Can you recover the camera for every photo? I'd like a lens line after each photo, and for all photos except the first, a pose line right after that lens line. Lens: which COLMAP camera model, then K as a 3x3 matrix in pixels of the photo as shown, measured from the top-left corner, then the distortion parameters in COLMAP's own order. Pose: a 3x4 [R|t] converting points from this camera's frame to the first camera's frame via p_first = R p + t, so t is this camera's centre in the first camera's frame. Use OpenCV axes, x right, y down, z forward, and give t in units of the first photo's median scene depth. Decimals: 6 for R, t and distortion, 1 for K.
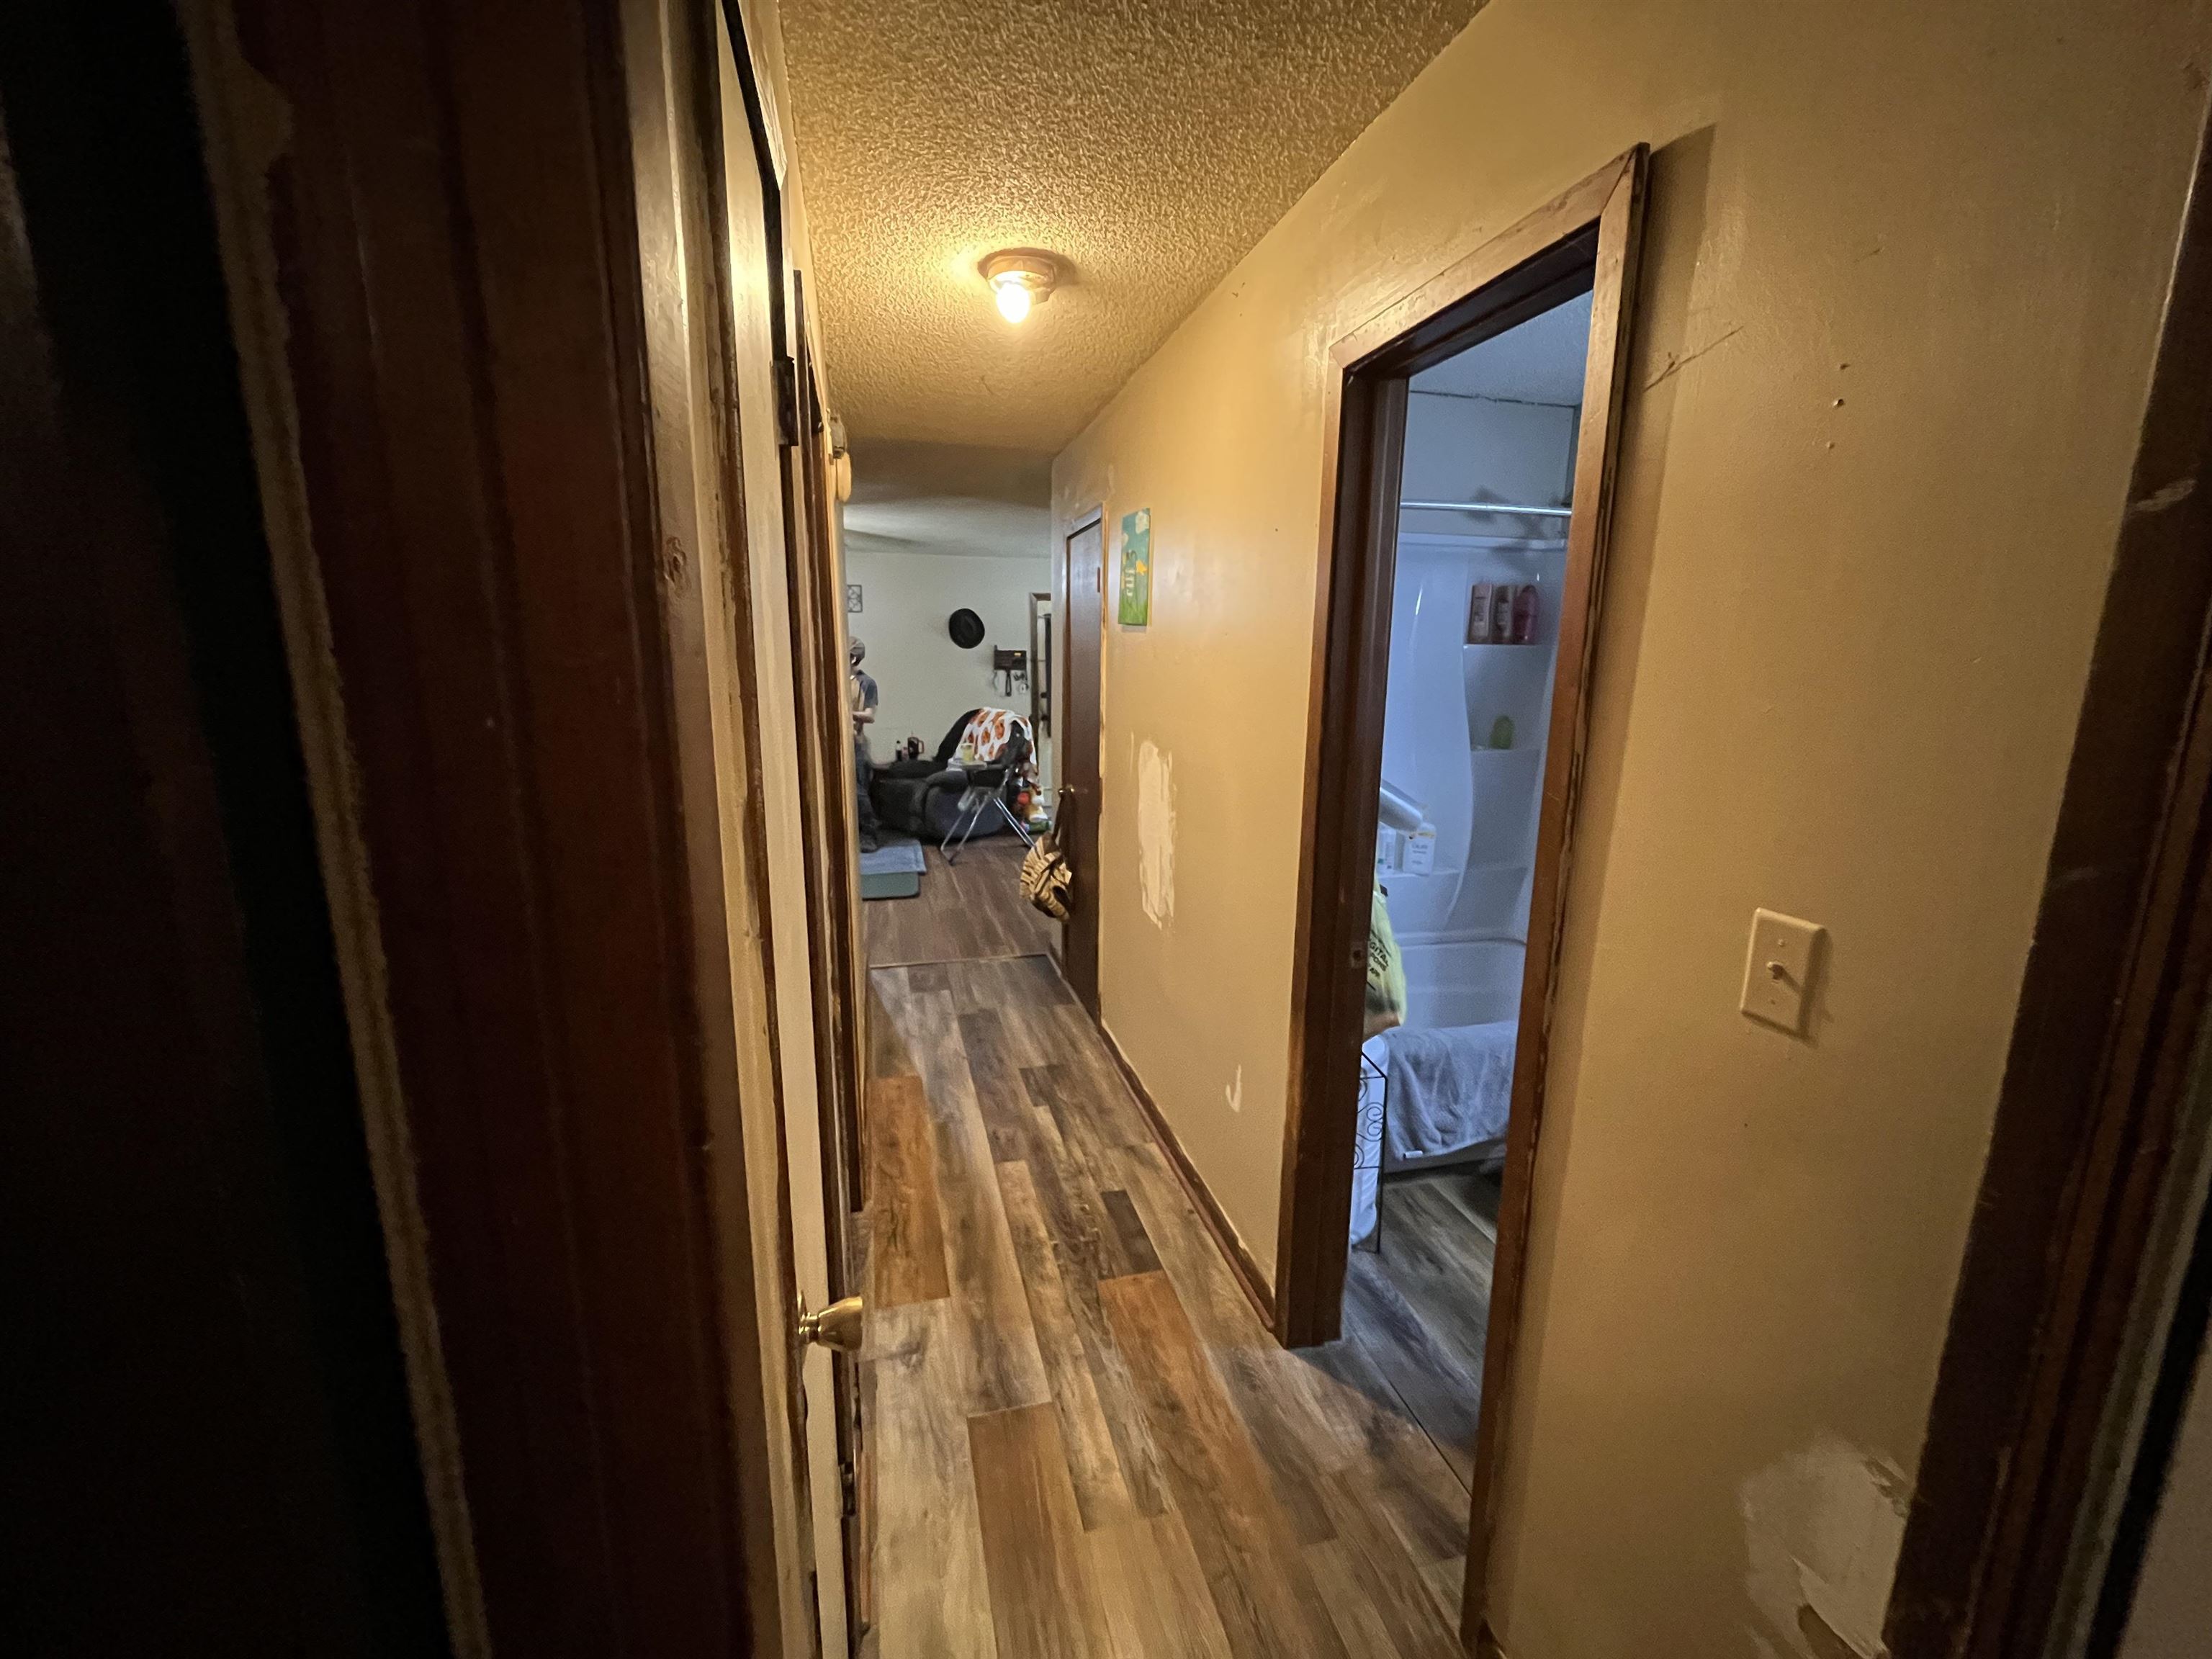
lens RADIAL K [[895.2, 0, 1106.0], [0, 895.2, 829.5], [0, 0, 1]] dist [-0.000873, -0.000296]
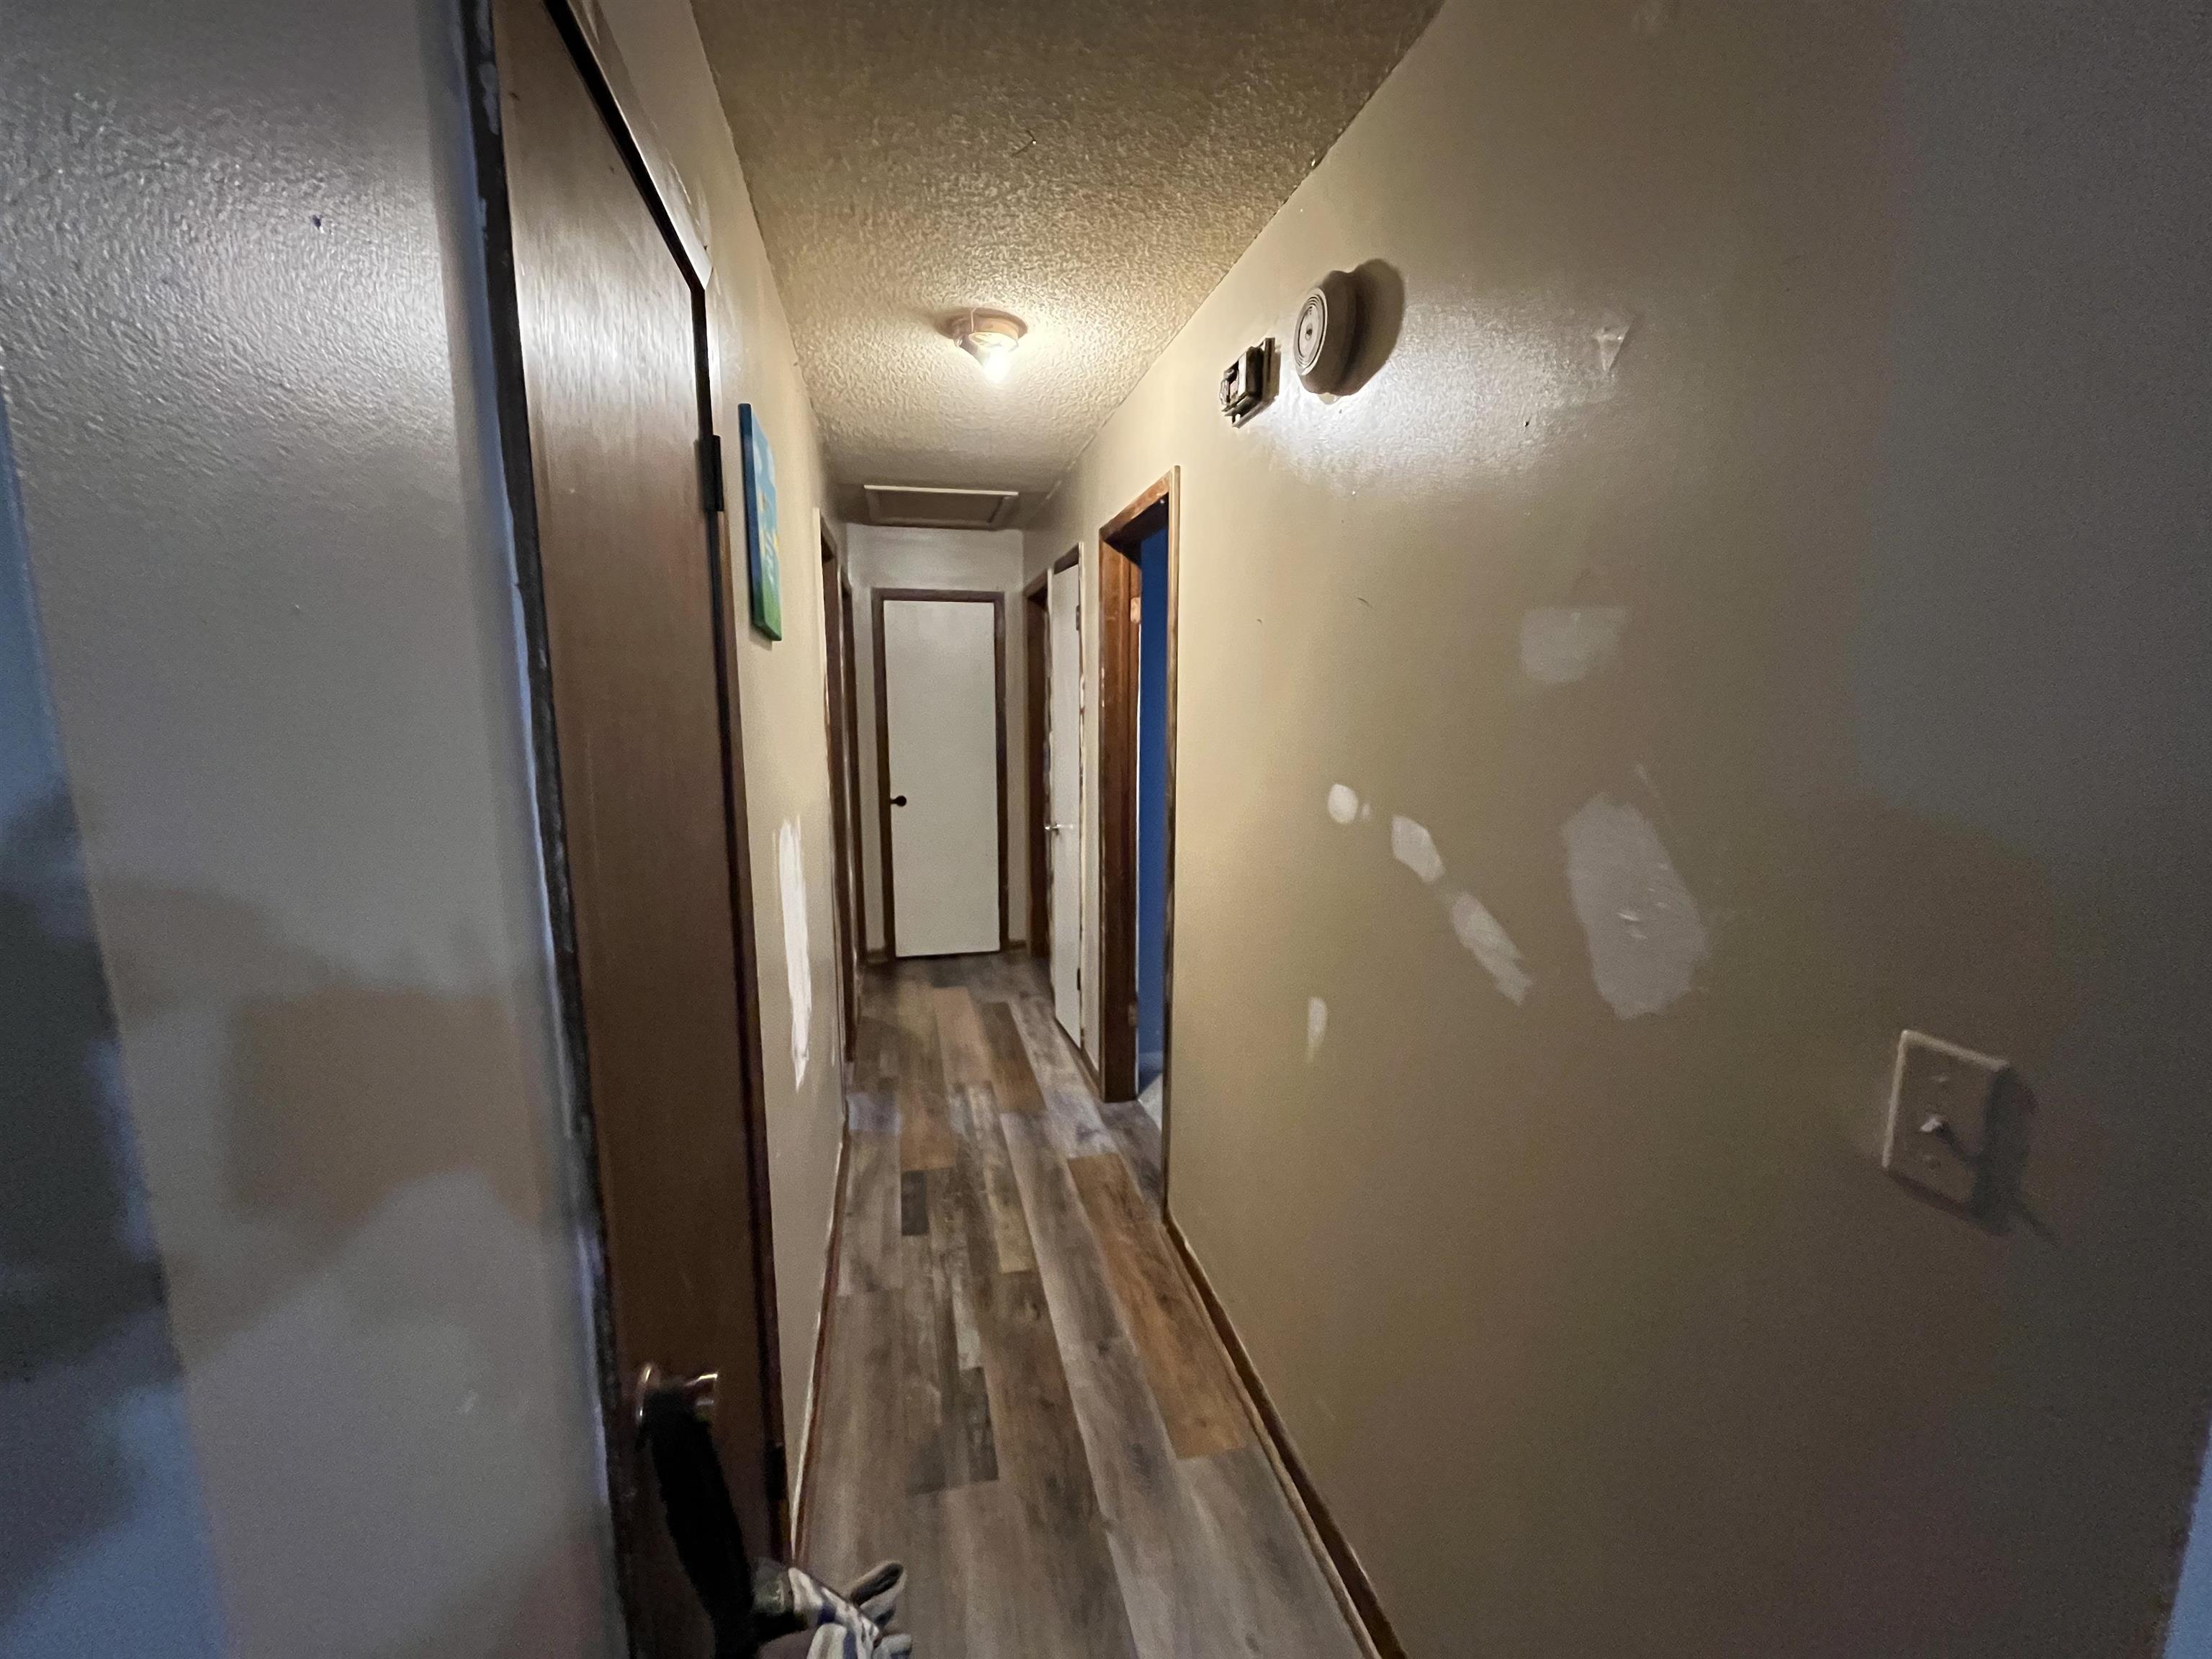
lens RADIAL K [[897.7, 0, 1105.2], [0, 897.7, 831.1], [0, 0, 1]] dist [-0.003264, 0.000192]
pose [[-0.999626, -0.010352, 0.025328, -0.247540], [-0.001051, 0.939515, 0.342507, -0.389987], [-0.027342, 0.342353, -0.939174, 1.984744]]
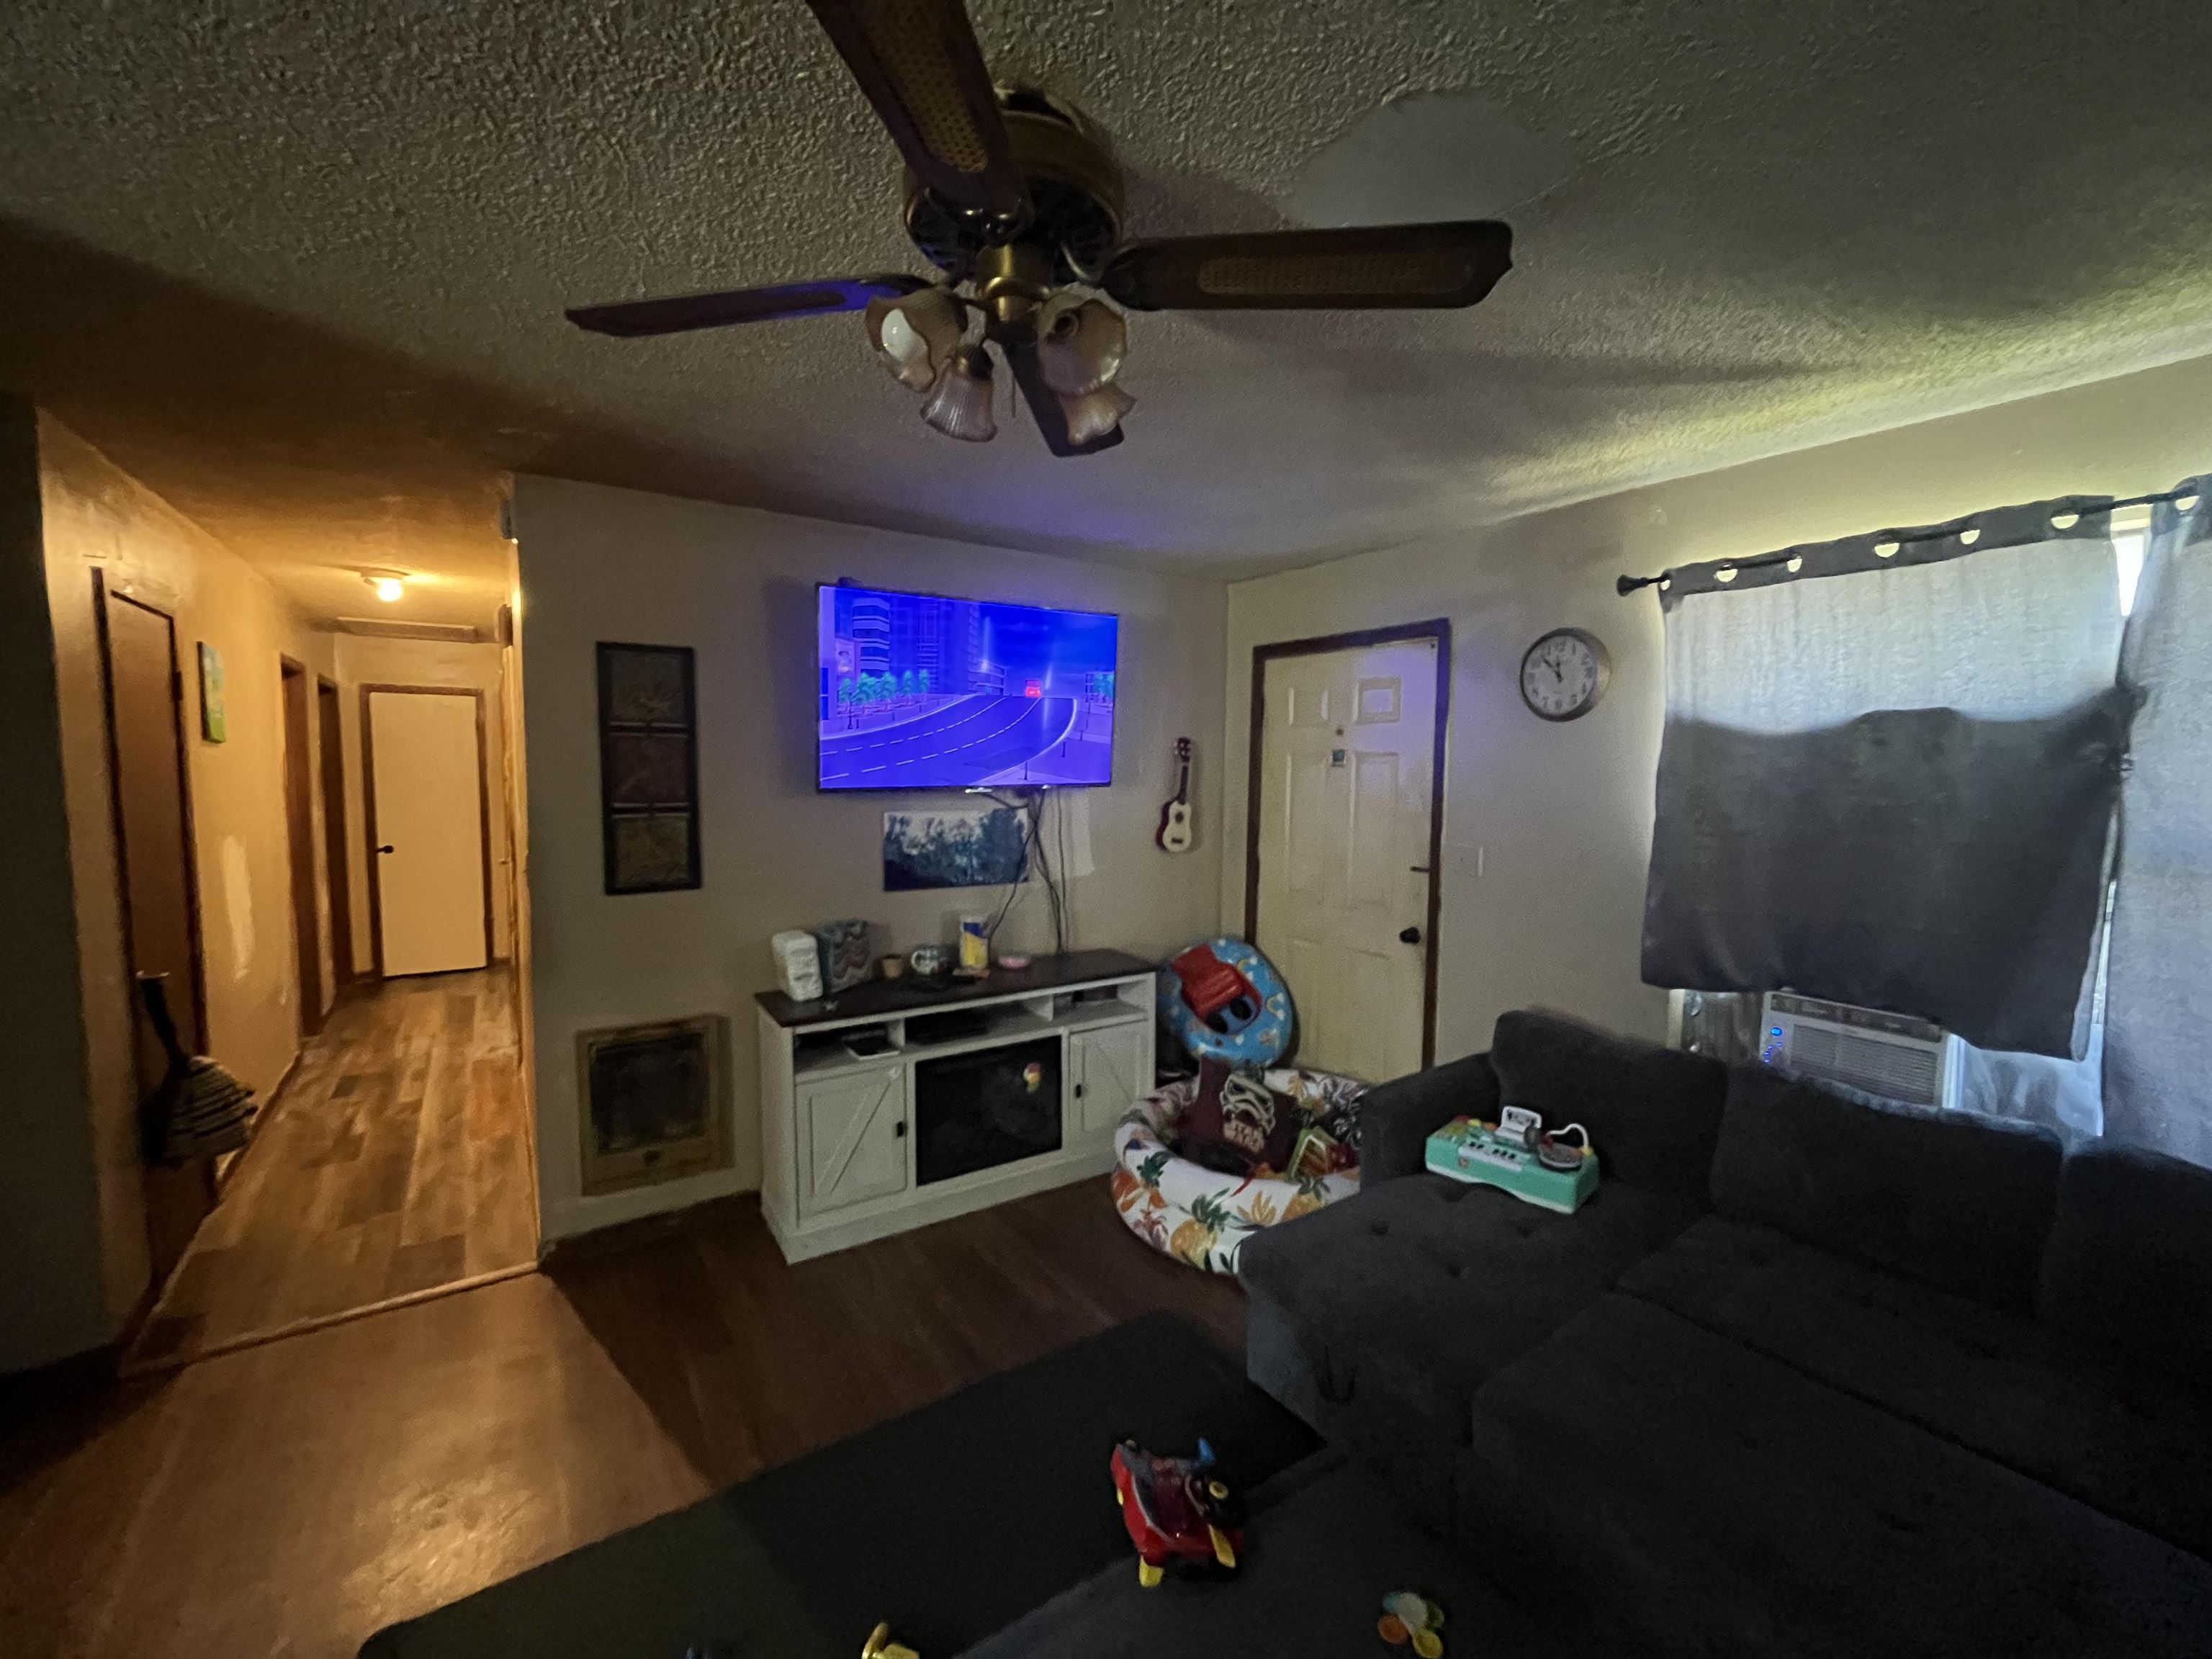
lens RADIAL K [[897.7, 0, 1105.2], [0, 897.7, 831.1], [0, 0, 1]] dist [-0.003264, 0.000192]
pose [[-0.940865, 0.008524, -0.338674, -0.827591], [-0.082168, 0.964093, 0.252533, -0.635870], [0.328665, 0.265428, -0.906381, 3.107020]]
